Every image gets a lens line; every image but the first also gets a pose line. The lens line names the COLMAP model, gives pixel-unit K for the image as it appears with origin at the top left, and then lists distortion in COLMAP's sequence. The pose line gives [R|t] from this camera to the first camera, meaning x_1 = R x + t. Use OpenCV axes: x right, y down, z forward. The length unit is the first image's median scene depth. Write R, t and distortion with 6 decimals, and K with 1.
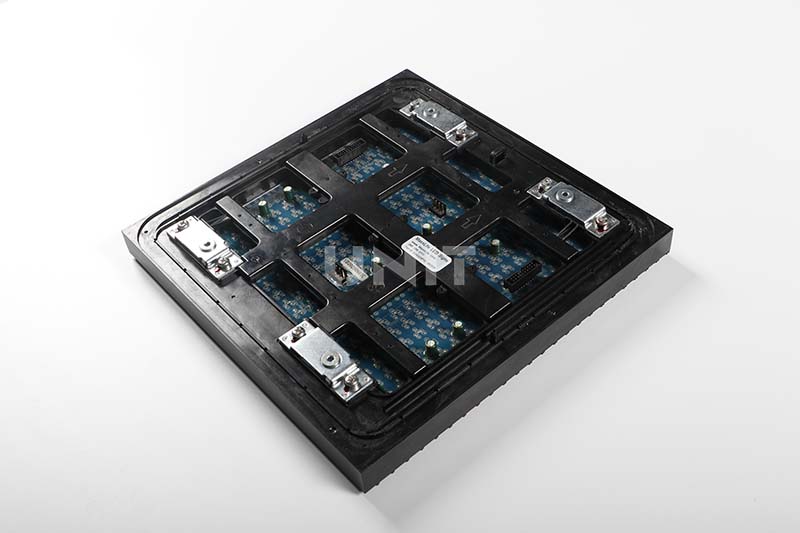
lens RADIAL K [[923.7, 0, 400.0], [0, 923.7, 266.5], [0, 0, 1]] dist [-0.018102, -0.010802]
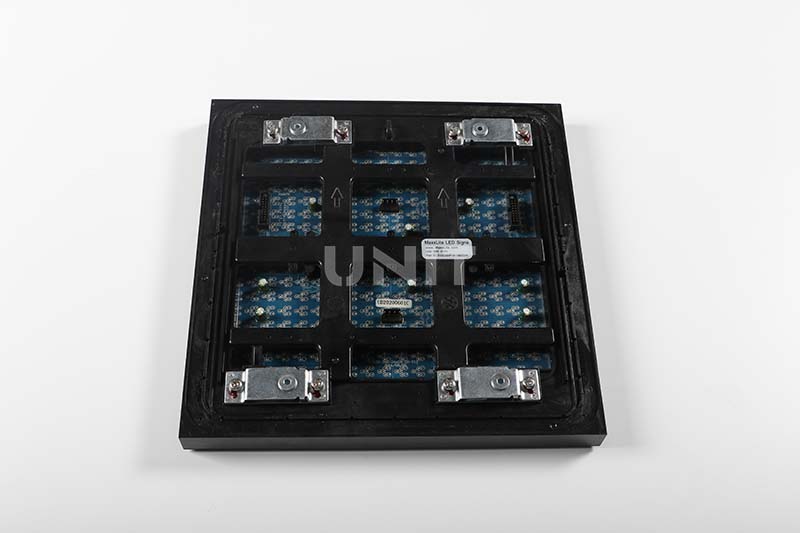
lens RADIAL K [[923.7, 0, 400.0], [0, 923.7, 266.5], [0, 0, 1]] dist [-0.018102, -0.010802]
pose [[0.631056, -0.616507, 0.470838, -0.506476], [0.490890, 0.787338, 0.372996, -0.411117], [-0.600663, -0.004251, 0.799491, 0.180424]]
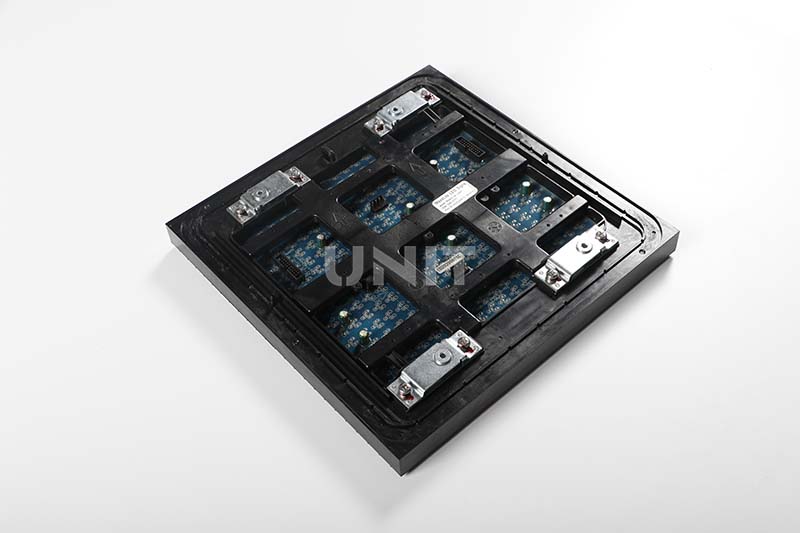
lens RADIAL K [[923.7, 0, 400.0], [0, 923.7, 266.5], [0, 0, 1]] dist [-0.018102, -0.010802]
pose [[0.000058, -0.719977, 0.693998, -0.808809], [0.756660, 0.453773, 0.470697, -0.552190], [-0.653809, 0.525093, 0.544804, 0.457306]]
